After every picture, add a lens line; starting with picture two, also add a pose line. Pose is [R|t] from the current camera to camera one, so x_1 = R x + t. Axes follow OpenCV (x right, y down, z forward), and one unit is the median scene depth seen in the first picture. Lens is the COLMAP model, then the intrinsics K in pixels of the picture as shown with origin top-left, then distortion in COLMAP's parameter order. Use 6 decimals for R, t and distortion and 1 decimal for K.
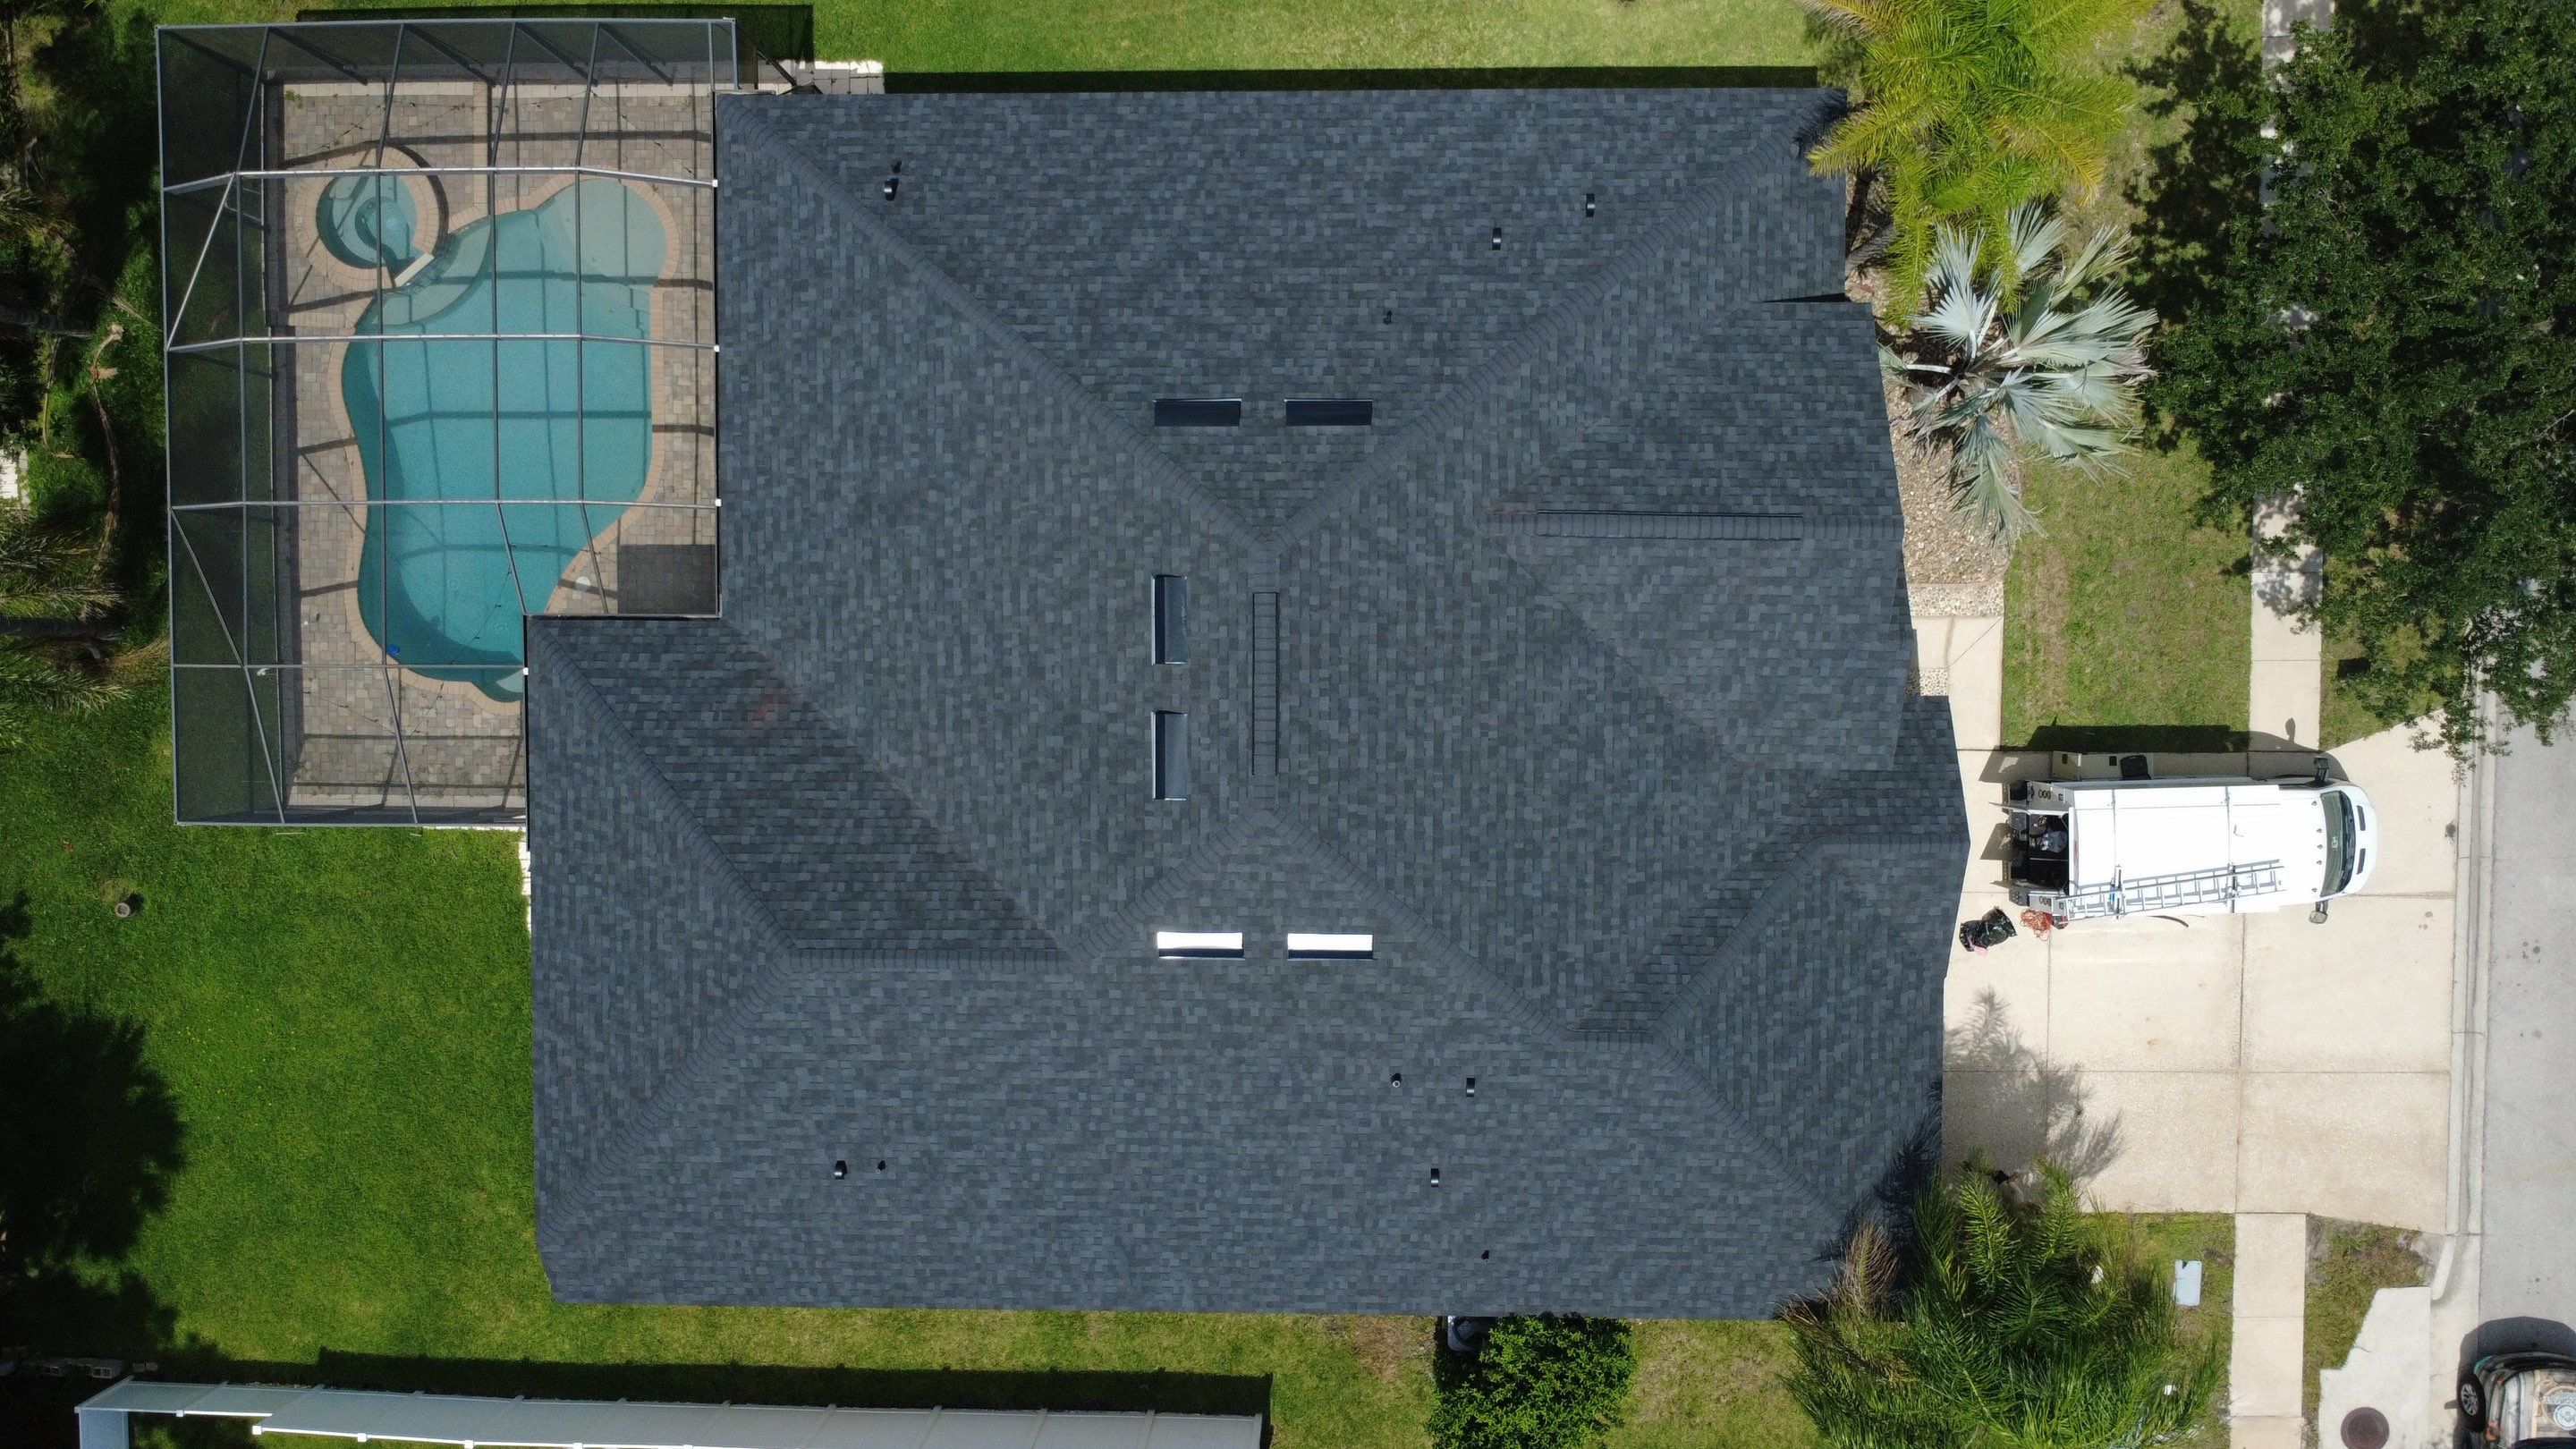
lens RADIAL K [[1875.4, 0, 1284.6], [0, 1875.4, 723.4], [0, 0, 1]] dist [-0.005138, 0.009317]
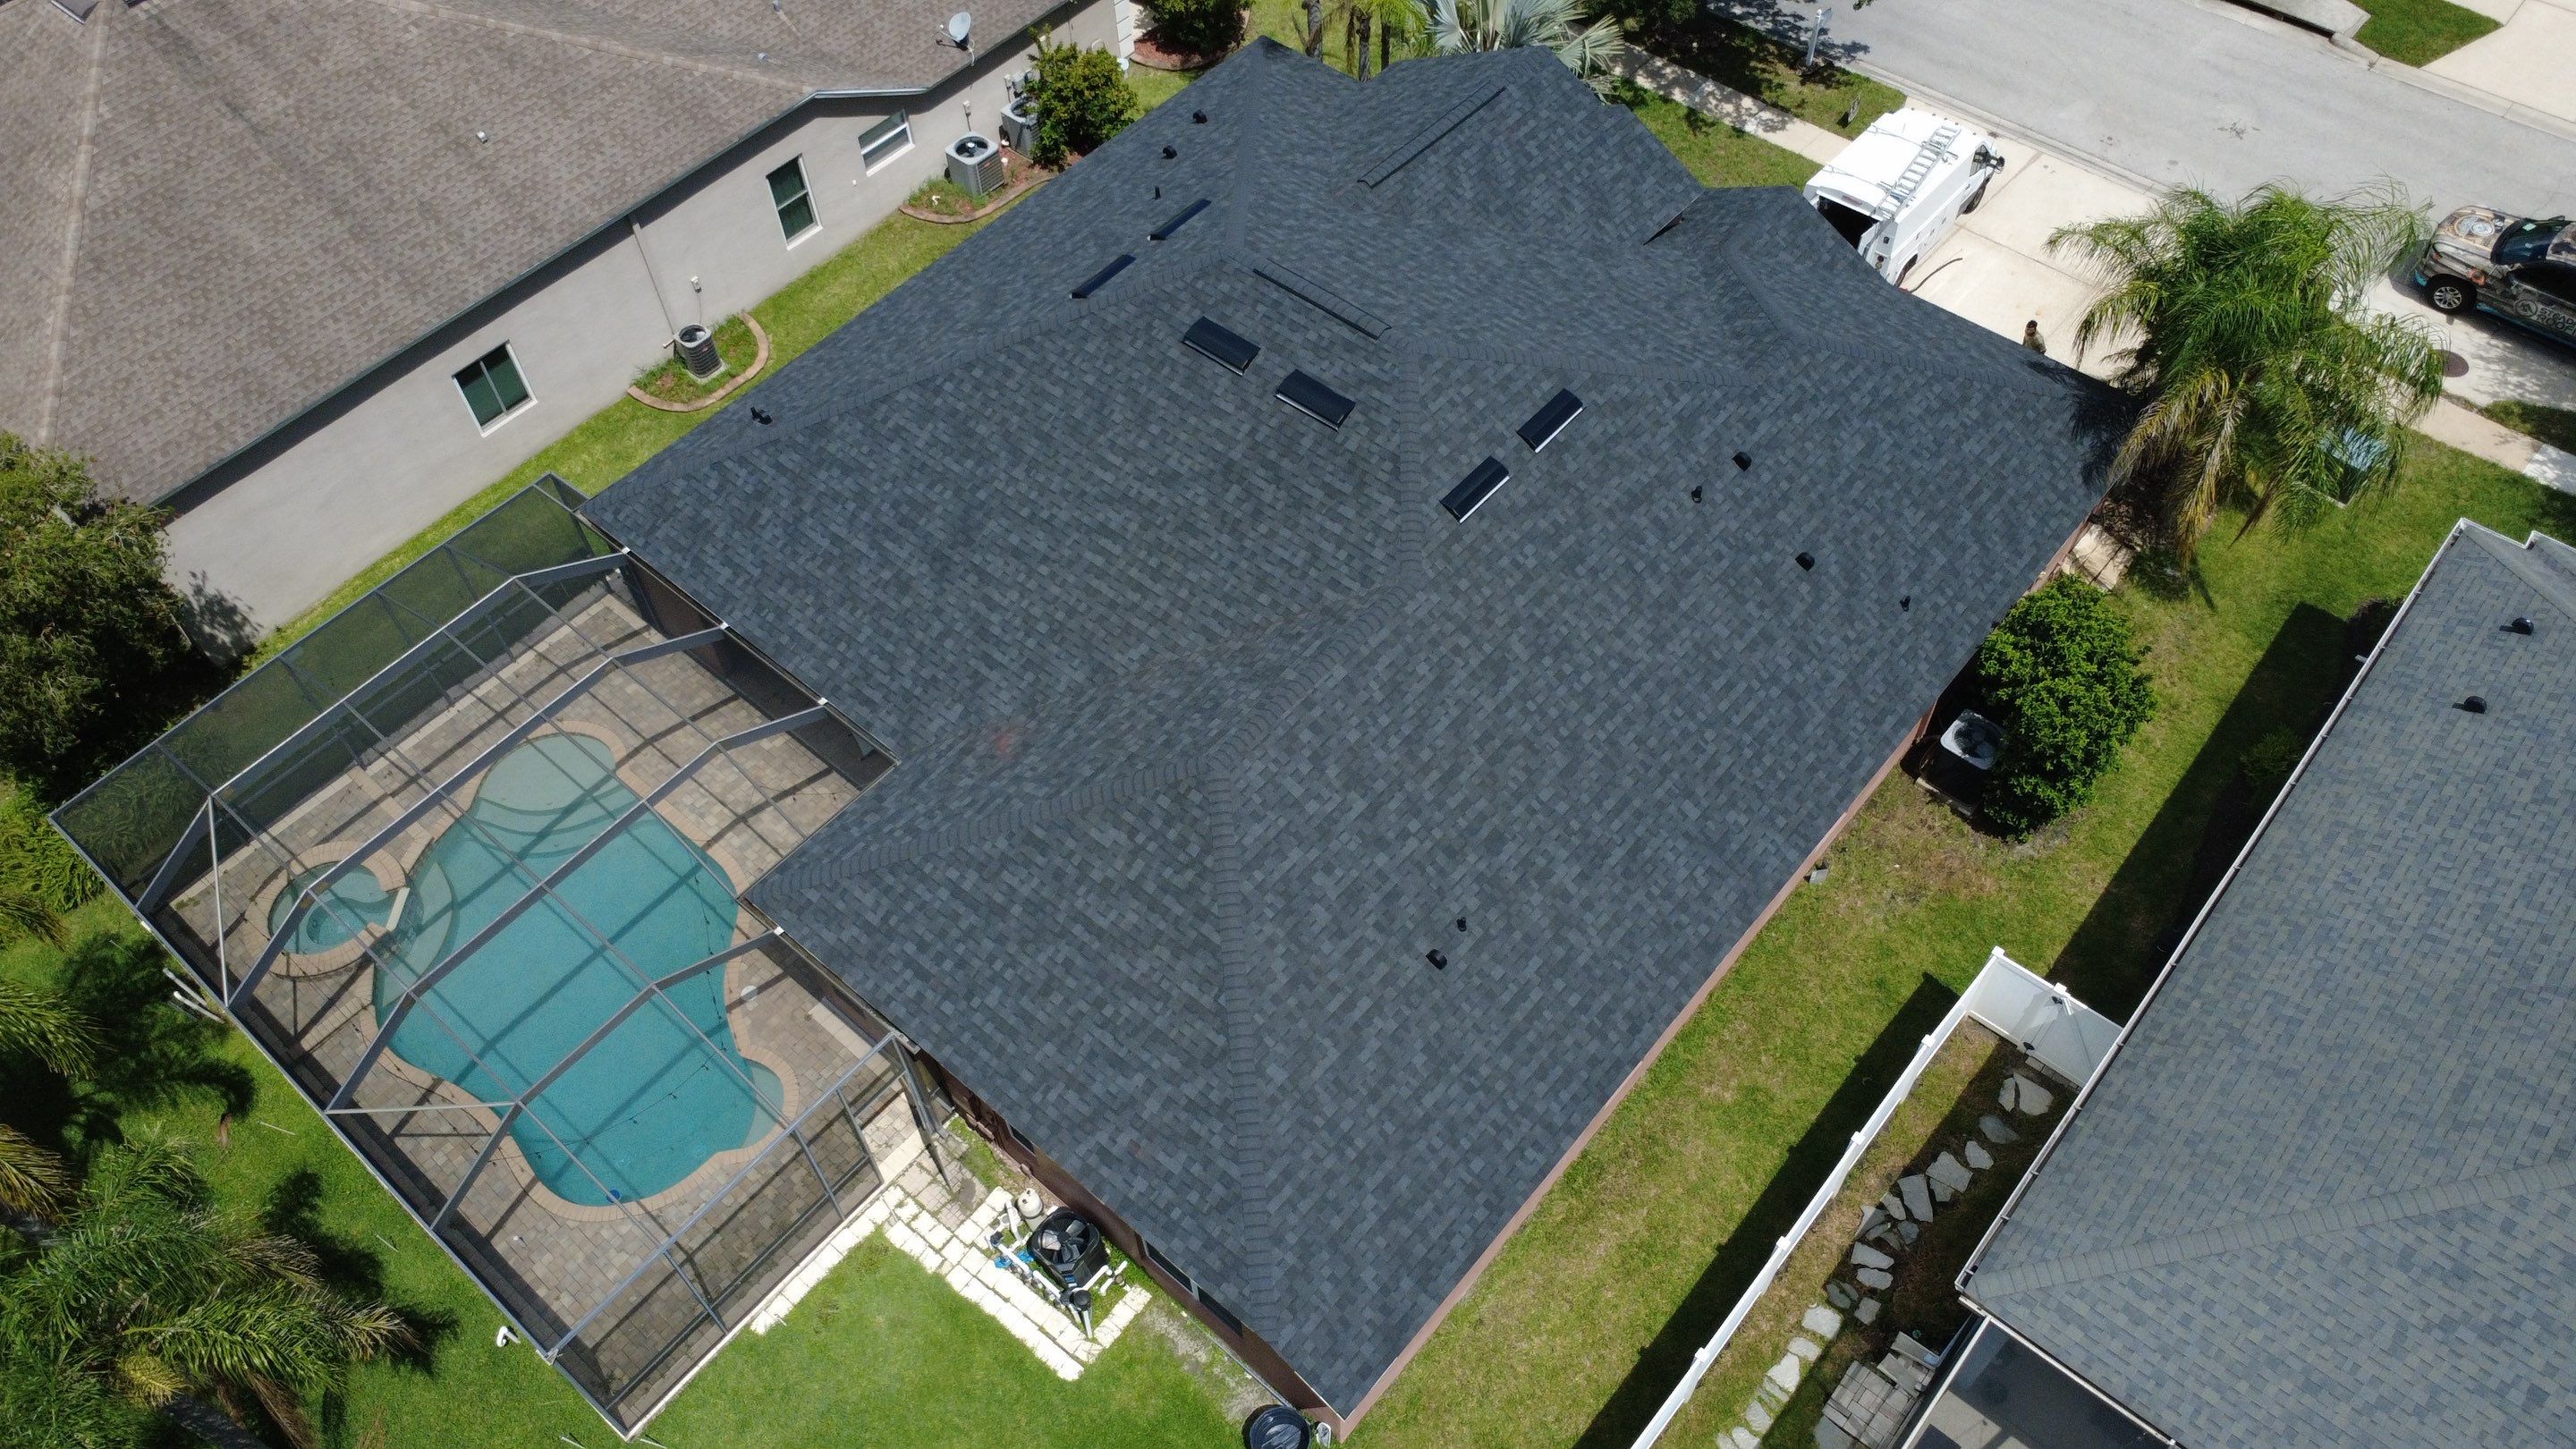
lens RADIAL K [[1875.4, 0, 1287.3], [0, 1875.4, 724.0], [0, 0, 1]] dist [-0.005138, 0.009317]
pose [[0.652666, -0.599624, 0.463117, -0.610378], [0.756562, 0.483117, -0.440695, 0.509627], [0.040511, 0.638004, 0.768967, 0.264937]]
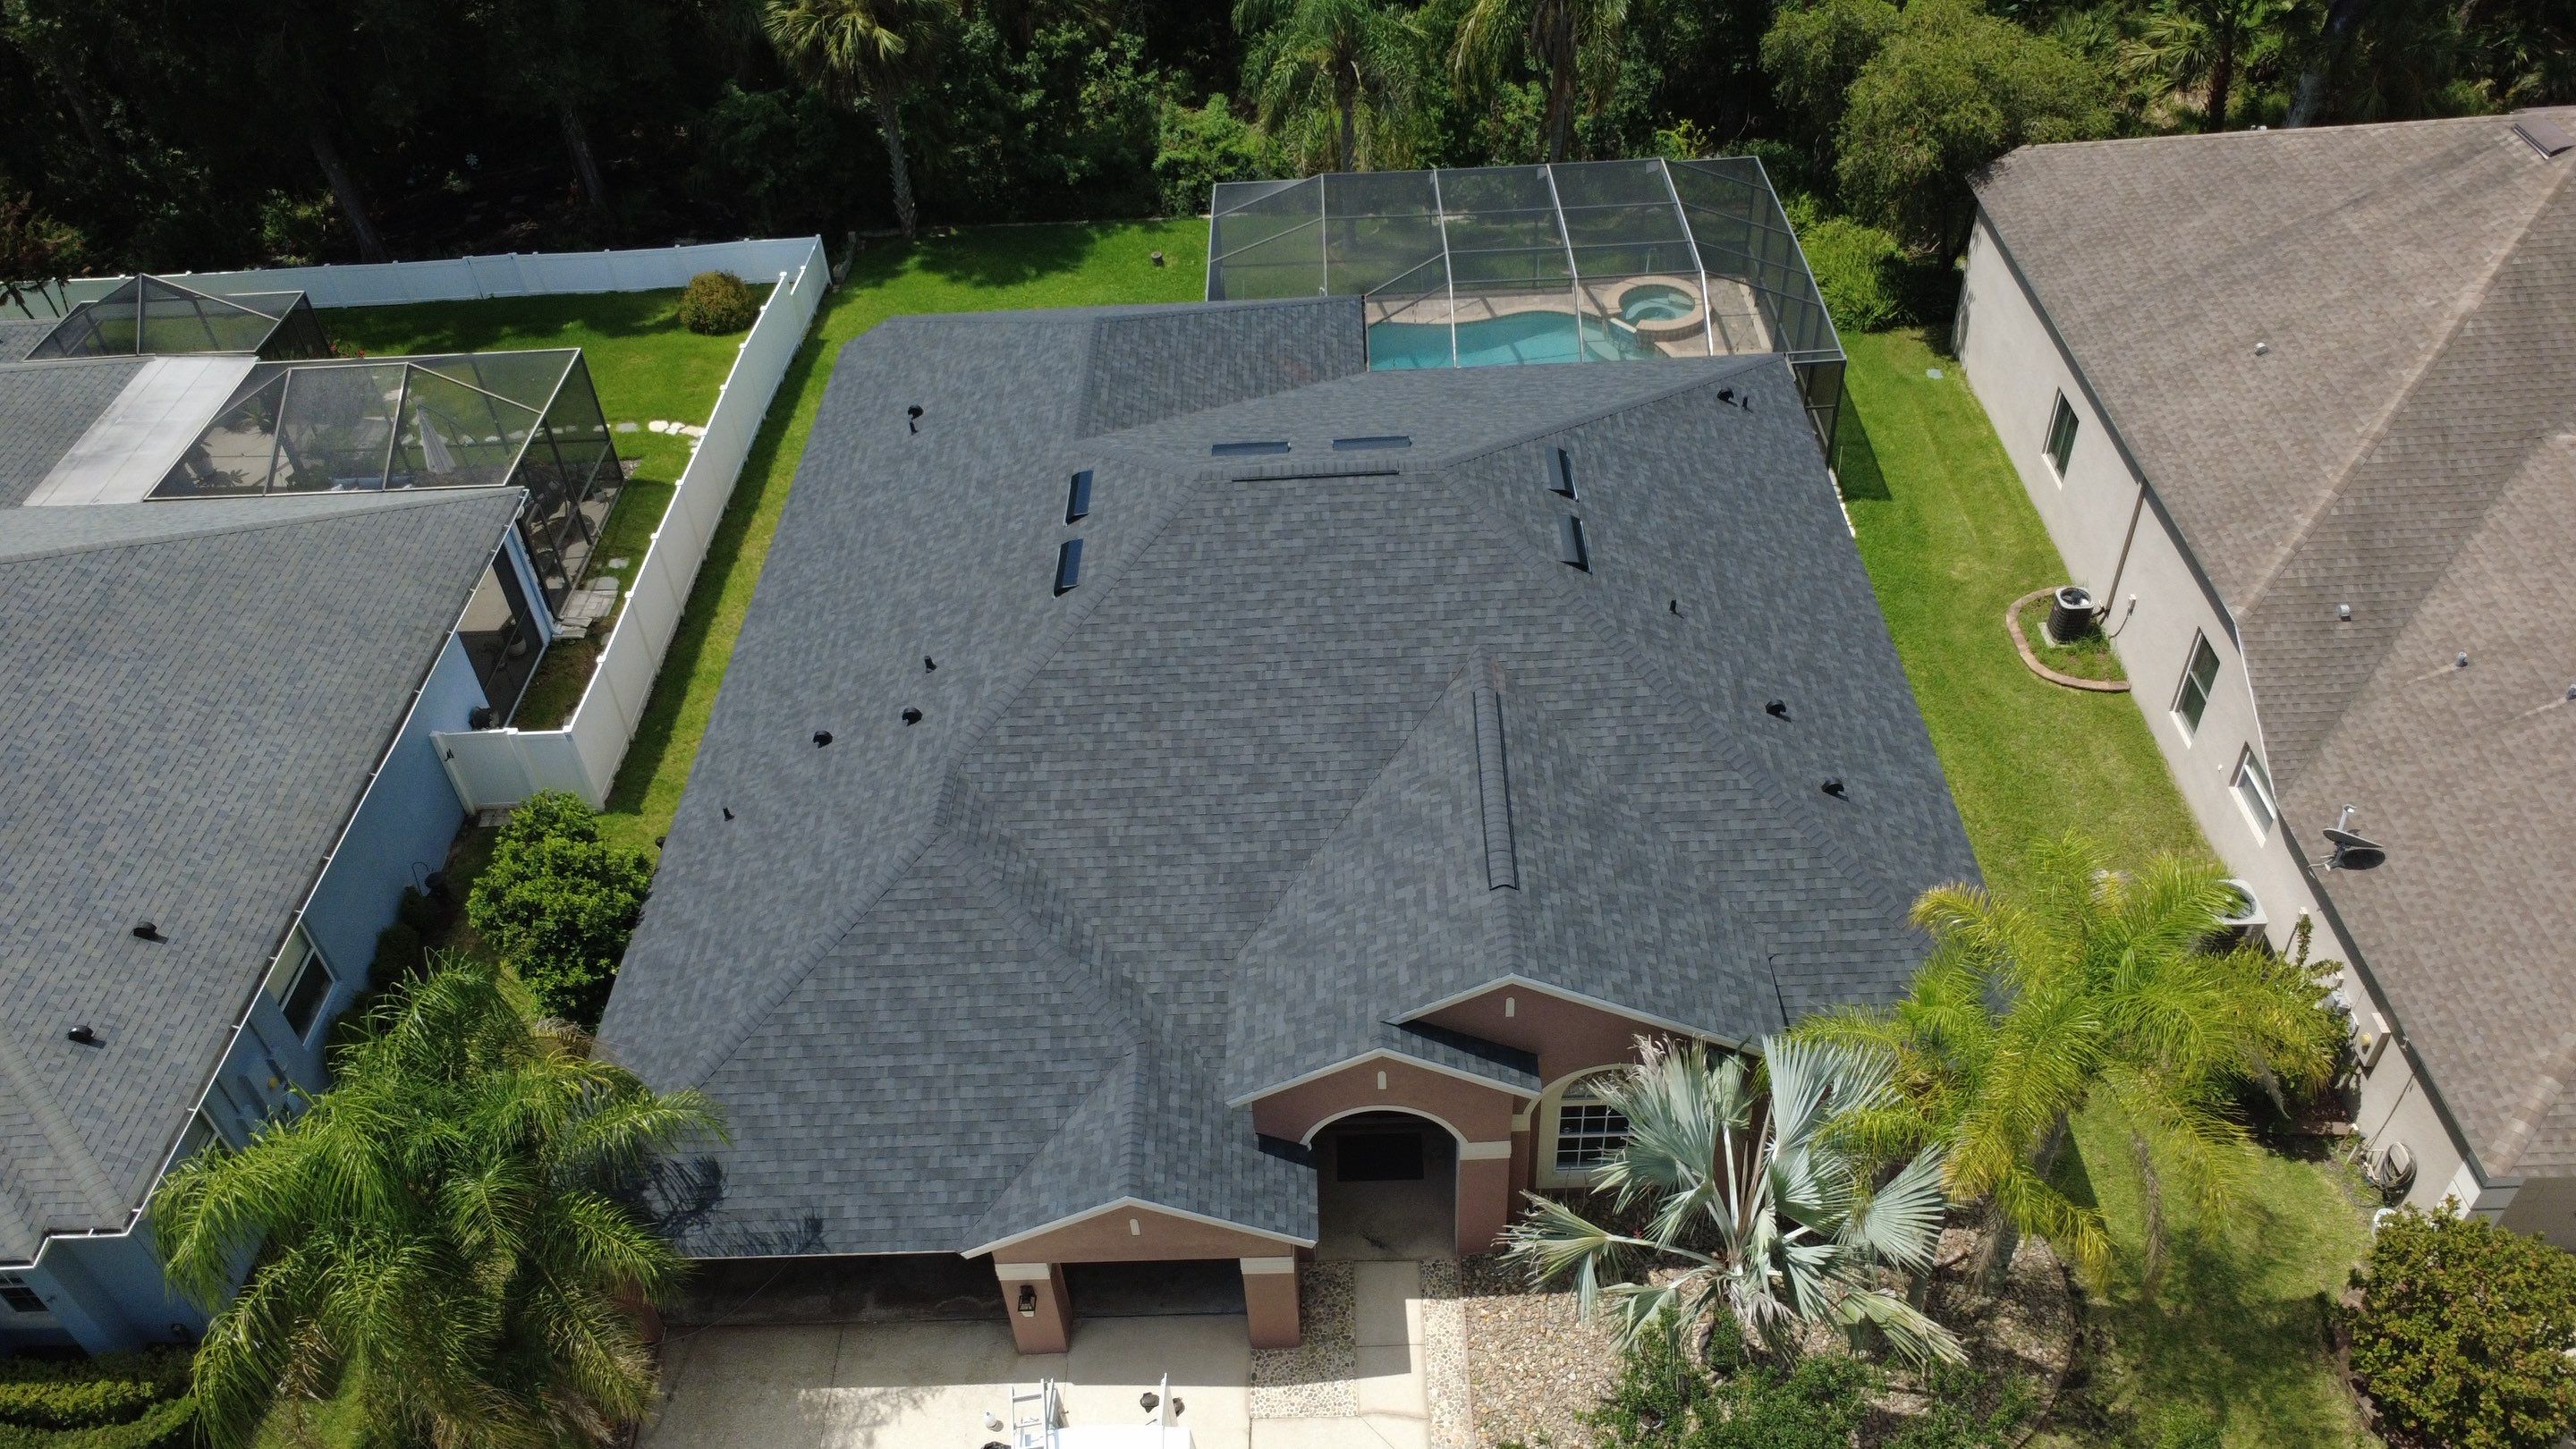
lens RADIAL K [[1875.4, 0, 1284.6], [0, 1875.4, 722.5], [0, 0, 1]] dist [-0.005138, 0.009317]
pose [[0.000156, 0.685617, -0.727963, 0.780875], [-0.999884, 0.011195, 0.010329, -0.011379], [0.015231, 0.727877, 0.685539, 0.313587]]
